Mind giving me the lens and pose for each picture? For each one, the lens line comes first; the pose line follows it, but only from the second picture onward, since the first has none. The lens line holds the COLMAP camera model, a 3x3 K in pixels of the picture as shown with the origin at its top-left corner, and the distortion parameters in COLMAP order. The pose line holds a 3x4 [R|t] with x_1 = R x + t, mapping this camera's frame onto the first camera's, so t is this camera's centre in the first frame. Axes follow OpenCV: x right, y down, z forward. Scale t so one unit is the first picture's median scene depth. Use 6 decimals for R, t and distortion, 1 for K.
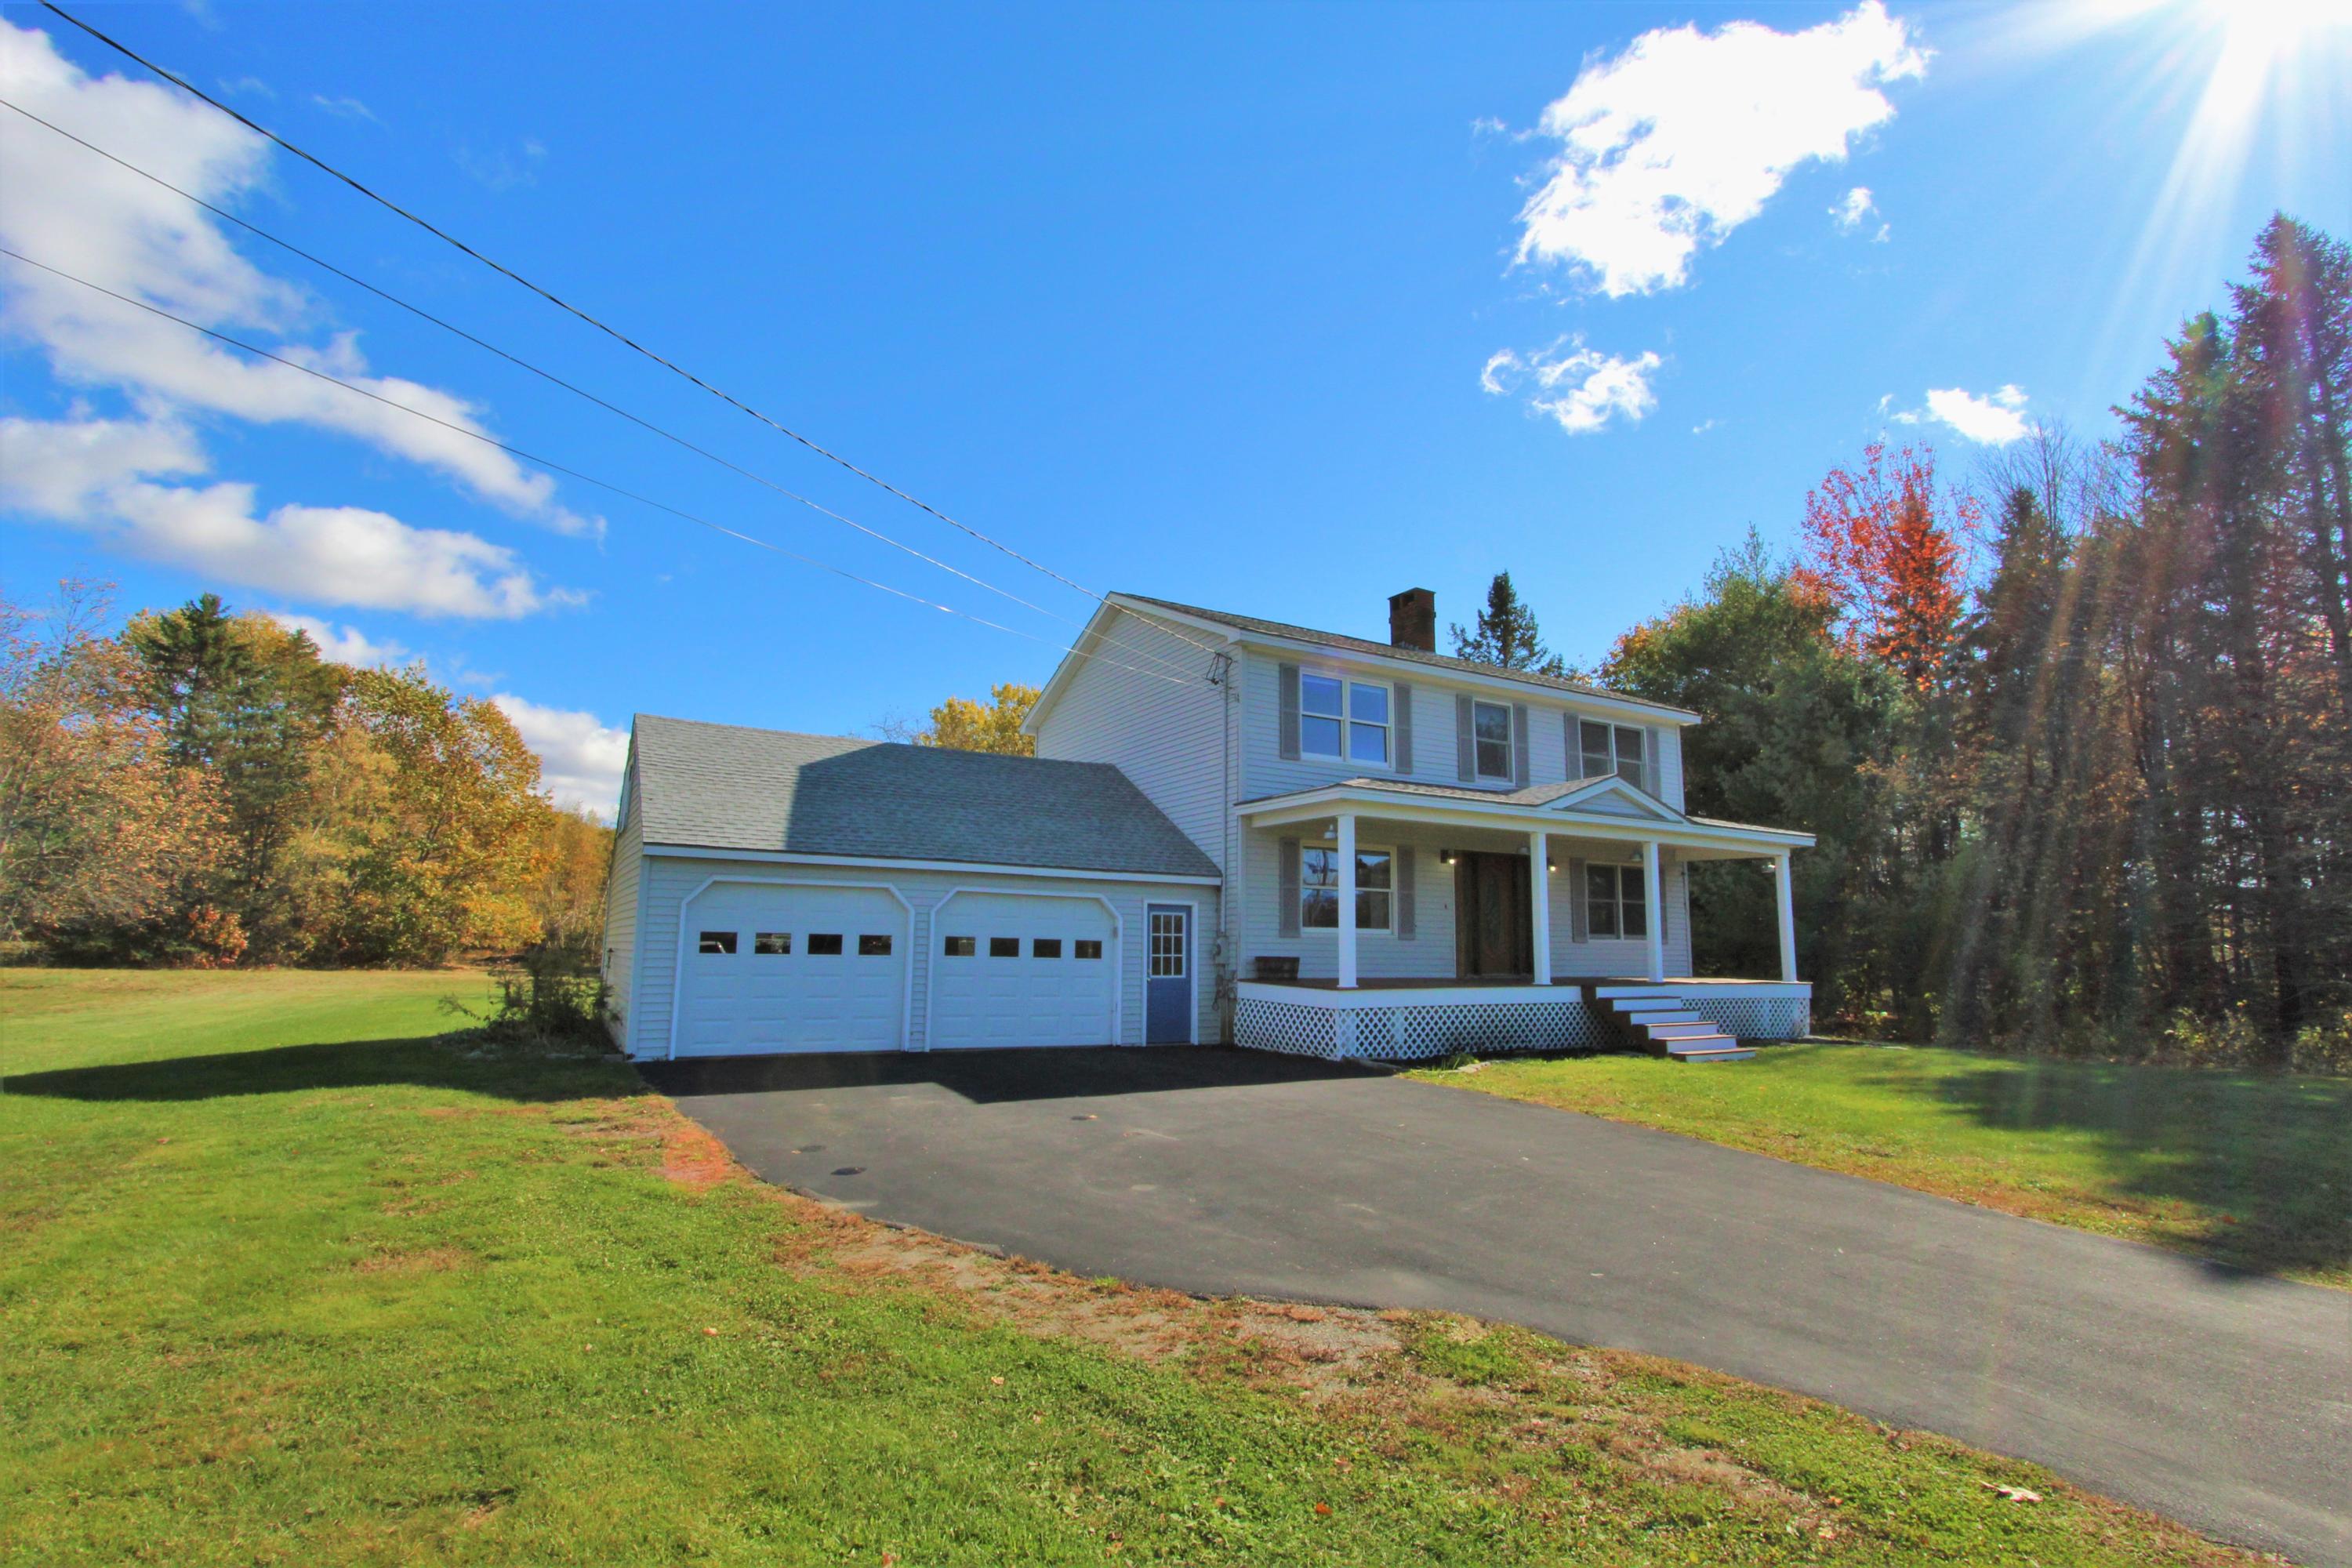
lens RADIAL K [[1089.5, 0, 1175.8], [0, 1089.5, 781.1], [0, 0, 1]] dist [-0.028194, -0.000625]
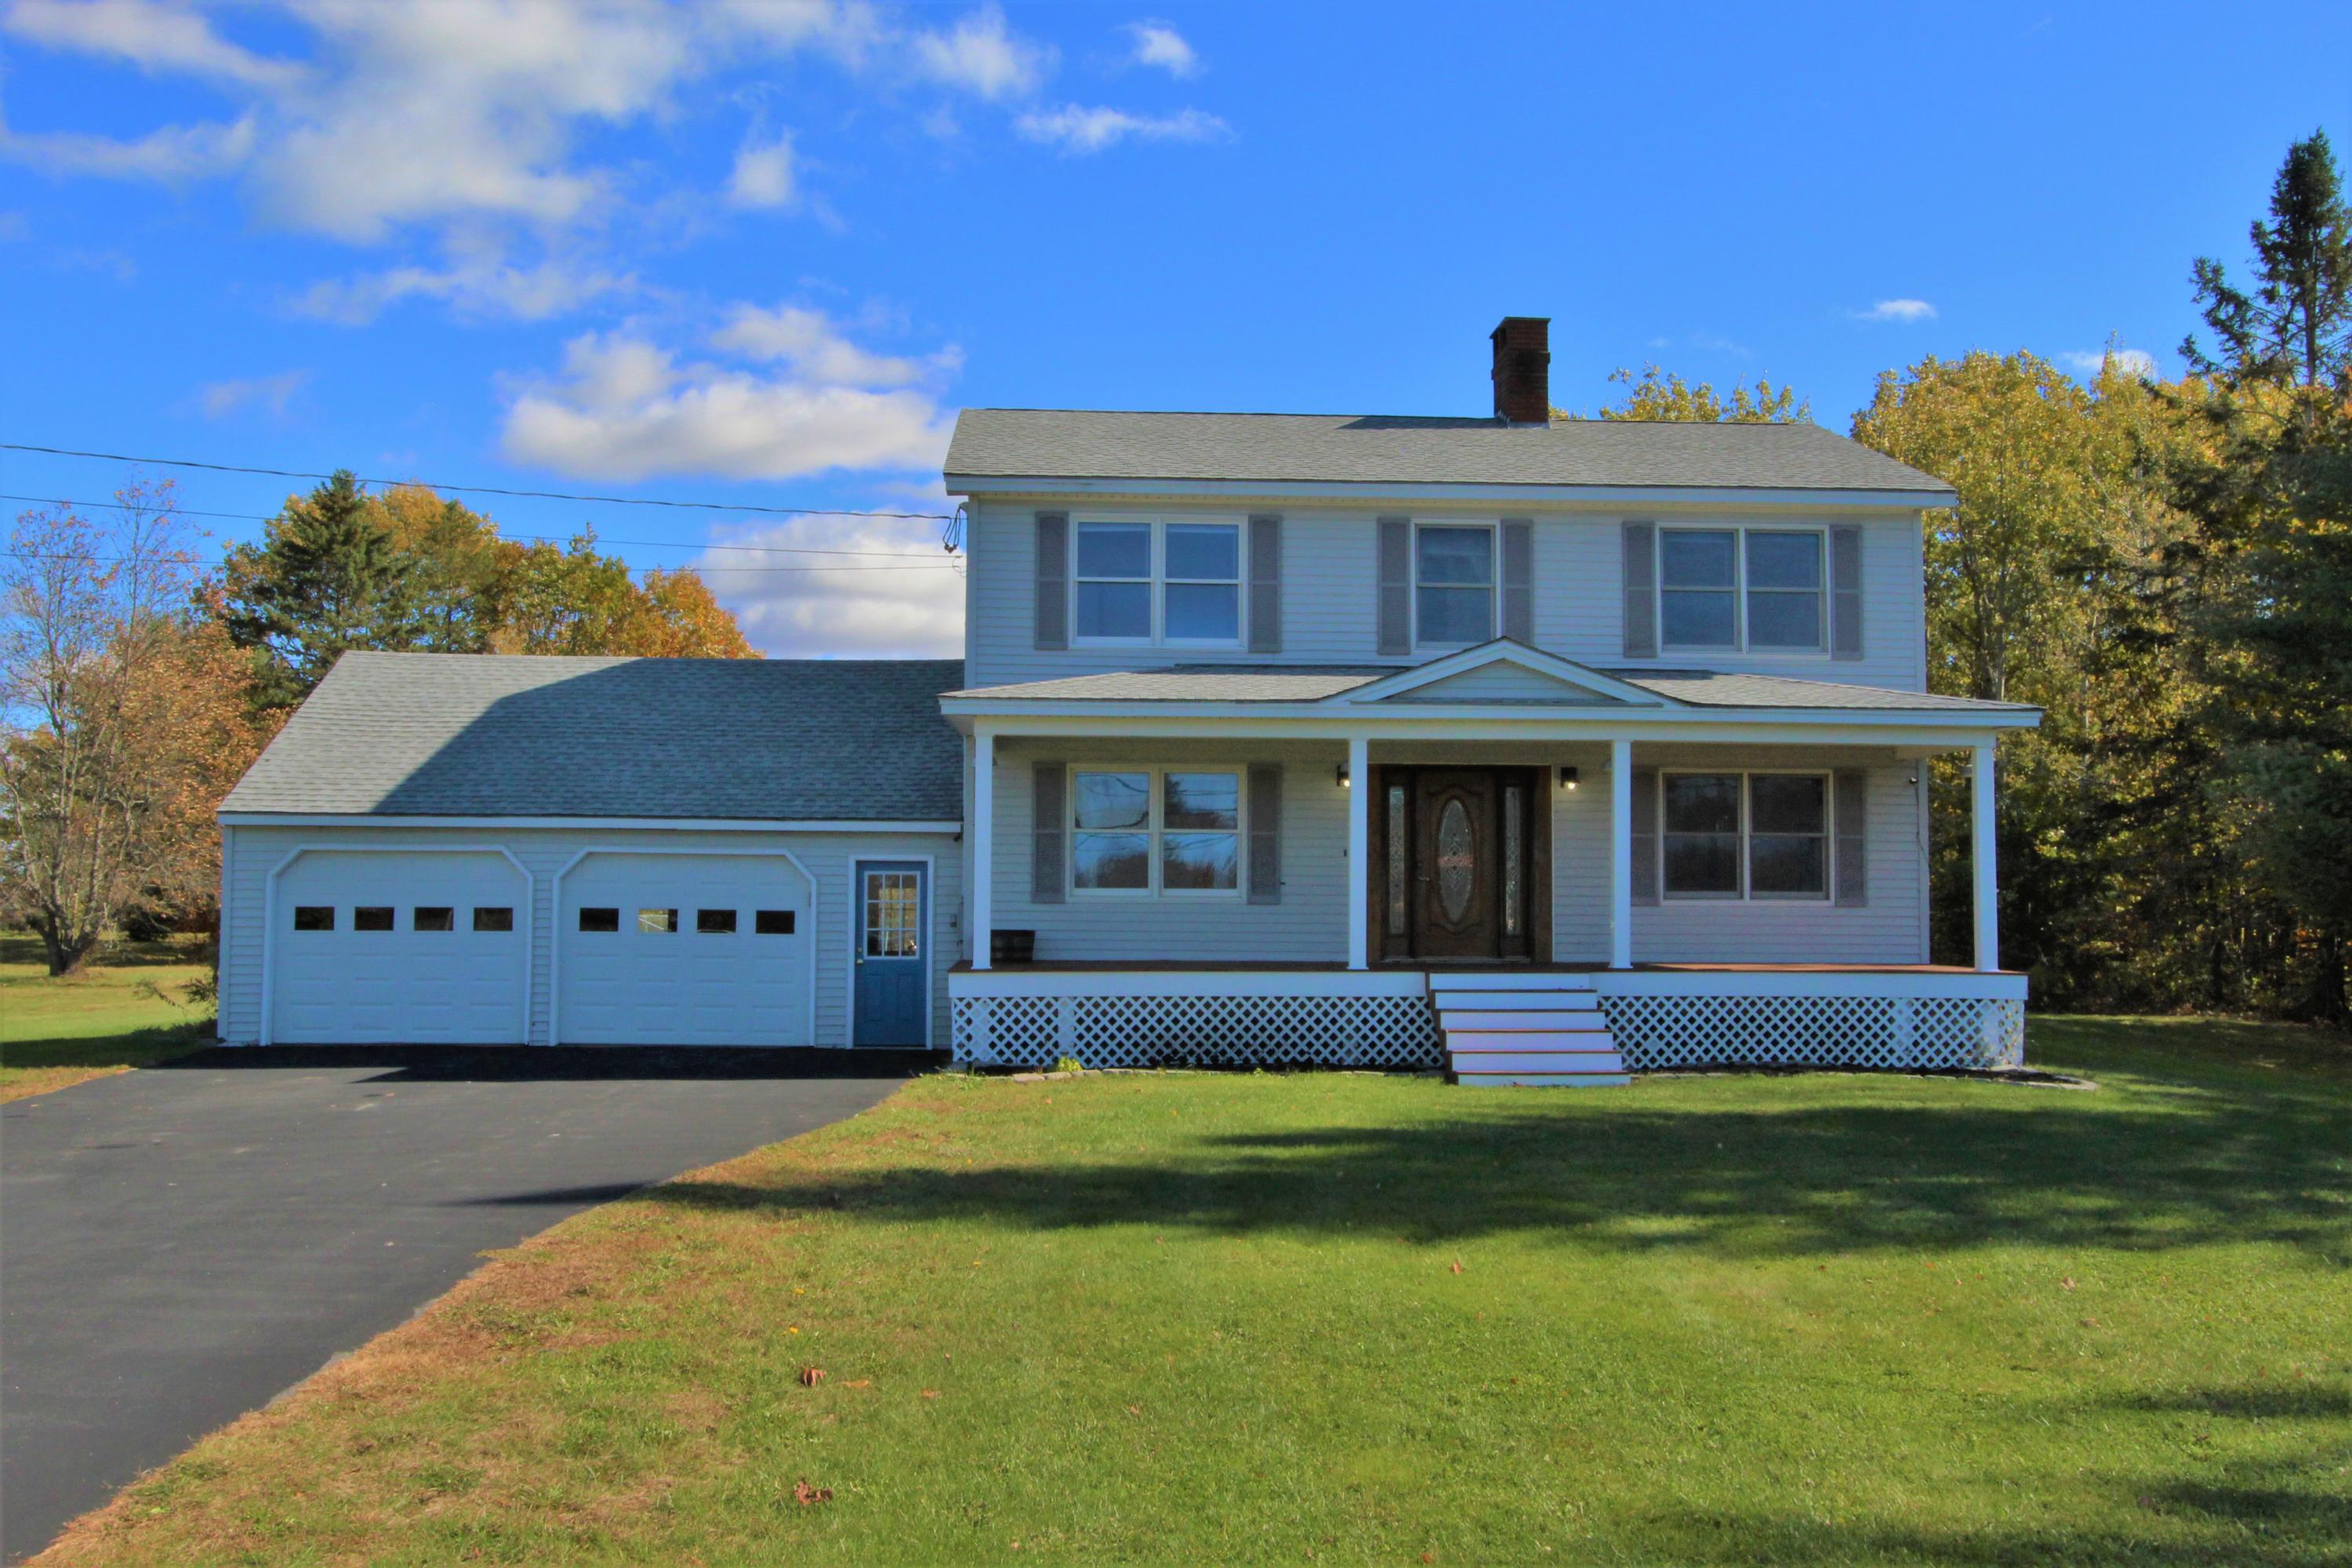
lens RADIAL K [[2056.3, 0, 1178.2], [0, 2056.3, 788.5], [0, 0, 1]] dist [-0.002445, 0.006177]
pose [[0.894654, -0.038301, -0.445115, 0.738001], [0.074976, 0.995060, 0.065077, -0.010631], [0.440423, -0.091594, 0.893106, -0.142760]]
